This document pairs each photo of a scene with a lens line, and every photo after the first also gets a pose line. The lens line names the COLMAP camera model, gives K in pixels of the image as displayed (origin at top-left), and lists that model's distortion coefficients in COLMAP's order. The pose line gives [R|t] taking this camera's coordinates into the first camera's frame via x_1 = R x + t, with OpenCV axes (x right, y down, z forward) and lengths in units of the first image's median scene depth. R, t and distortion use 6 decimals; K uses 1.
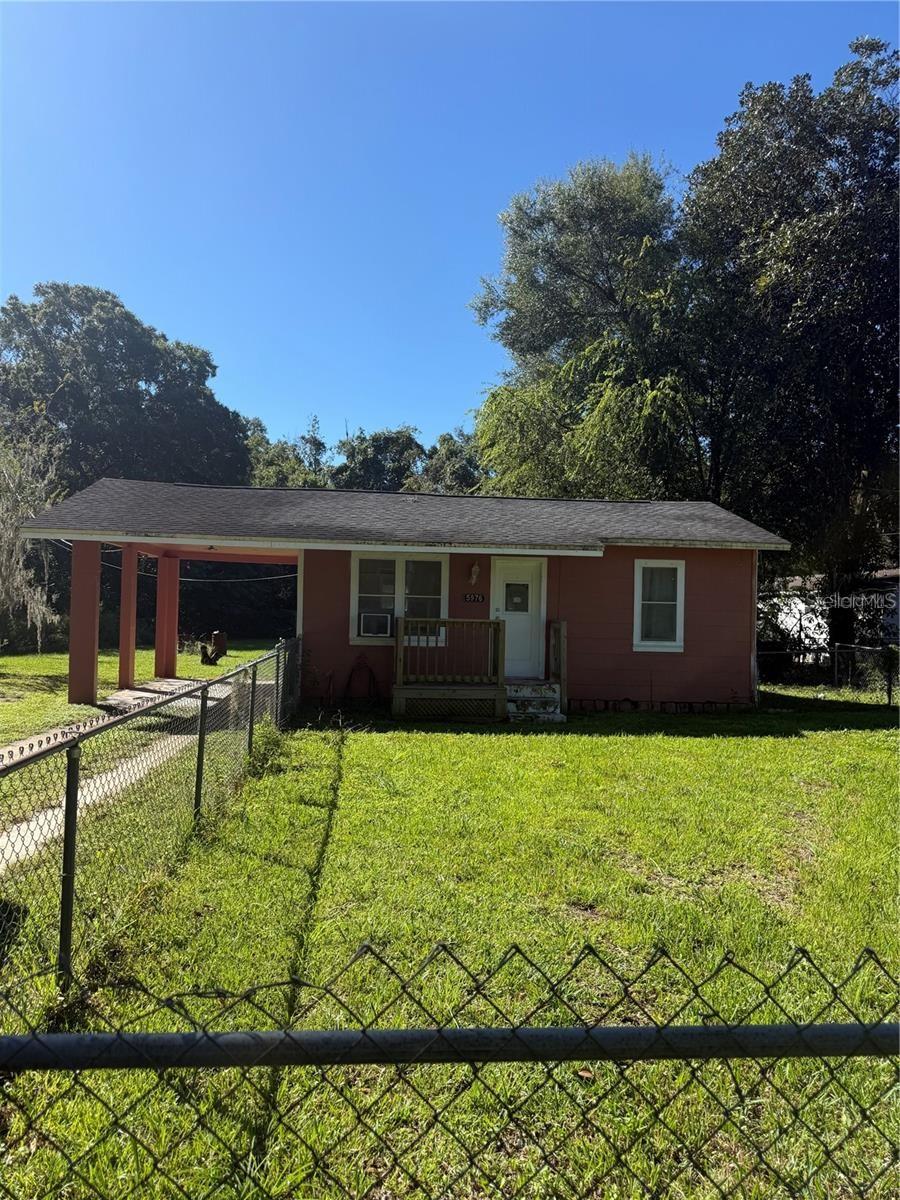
lens RADIAL K [[852.0, 0, 450.1], [0, 852.0, 599.7], [0, 0, 1]] dist [-0.001364, 0.002237]
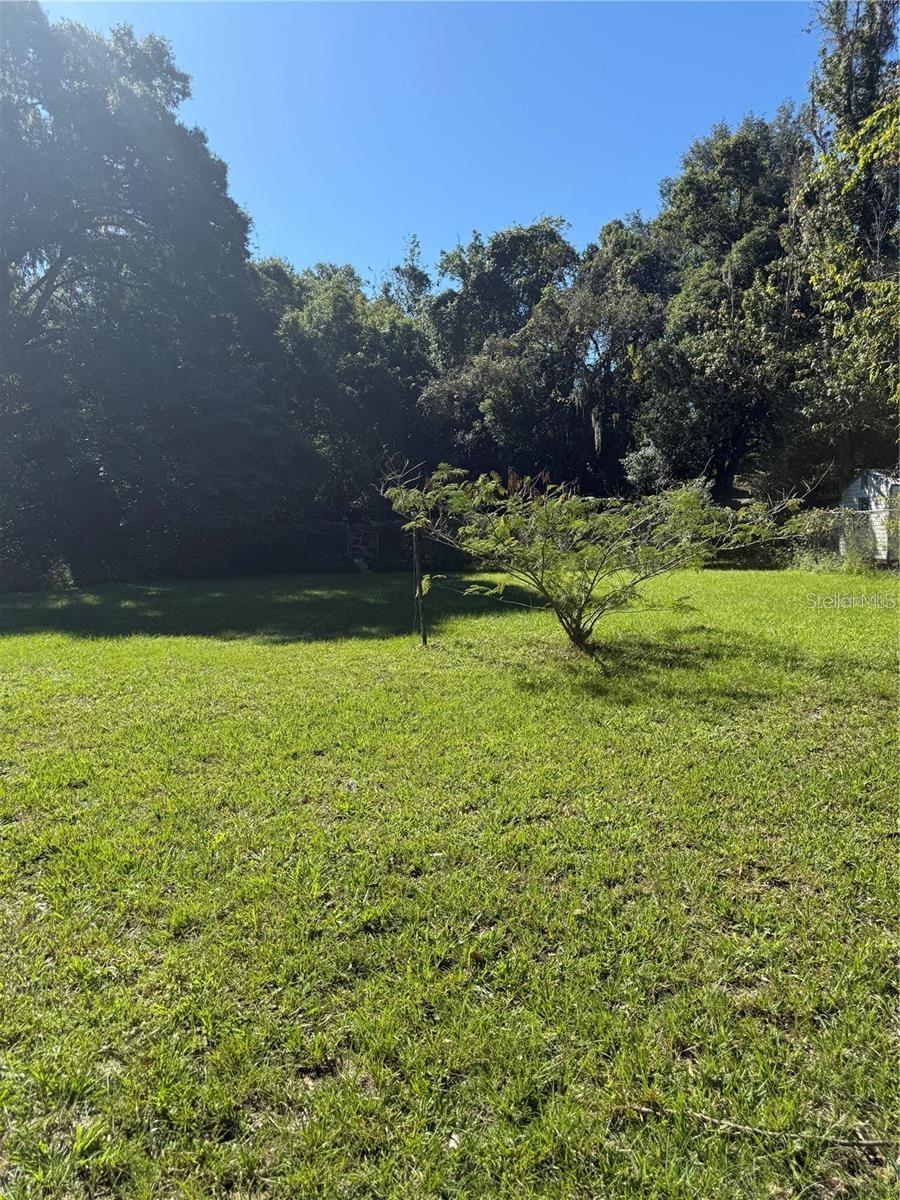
lens RADIAL K [[852.0, 0, 450.1], [0, 852.0, 599.6], [0, 0, 1]] dist [-0.001364, 0.002237]
pose [[0.983027, -0.011415, -0.183107, -0.010127], [0.030156, 0.994541, 0.099894, 0.007811], [0.180967, -0.103720, 0.978005, 0.358336]]
